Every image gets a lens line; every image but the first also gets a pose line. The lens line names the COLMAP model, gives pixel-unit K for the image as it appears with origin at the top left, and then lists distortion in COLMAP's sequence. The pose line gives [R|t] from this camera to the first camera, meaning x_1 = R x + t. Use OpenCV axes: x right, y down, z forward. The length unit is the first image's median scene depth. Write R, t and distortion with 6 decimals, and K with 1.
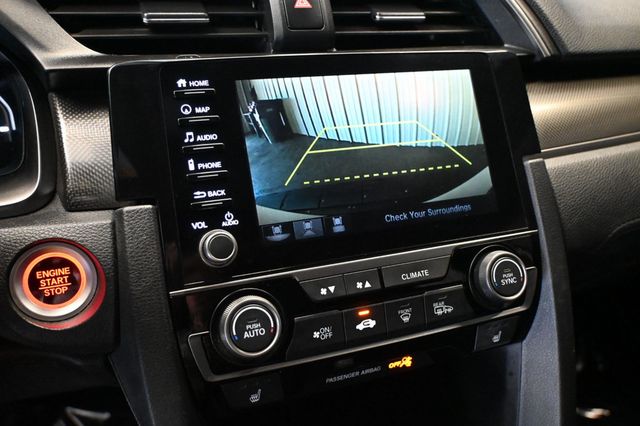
lens RADIAL K [[549.3, 0, 323.9], [0, 549.3, 214.8], [0, 0, 1]] dist [0.010577, -0.030352]
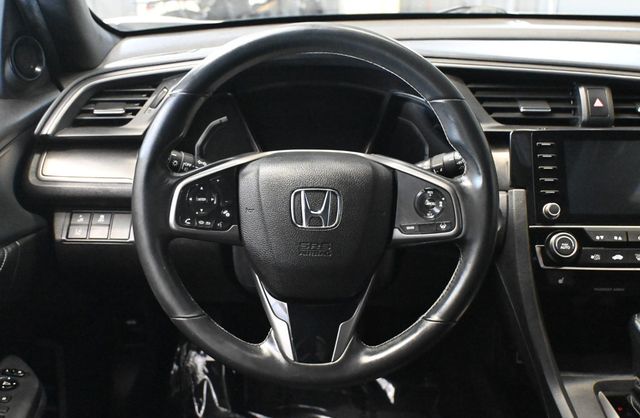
lens RADIAL K [[738.3, 0, 321.0], [0, 738.3, 206.5], [0, 0, 1]] dist [-0.024684, 0.000000]
pose [[0.936721, 0.089351, -0.338482, -0.050346], [-0.131340, 0.985951, -0.103205, 0.447014], [0.324505, 0.141130, 0.935296, -2.014978]]
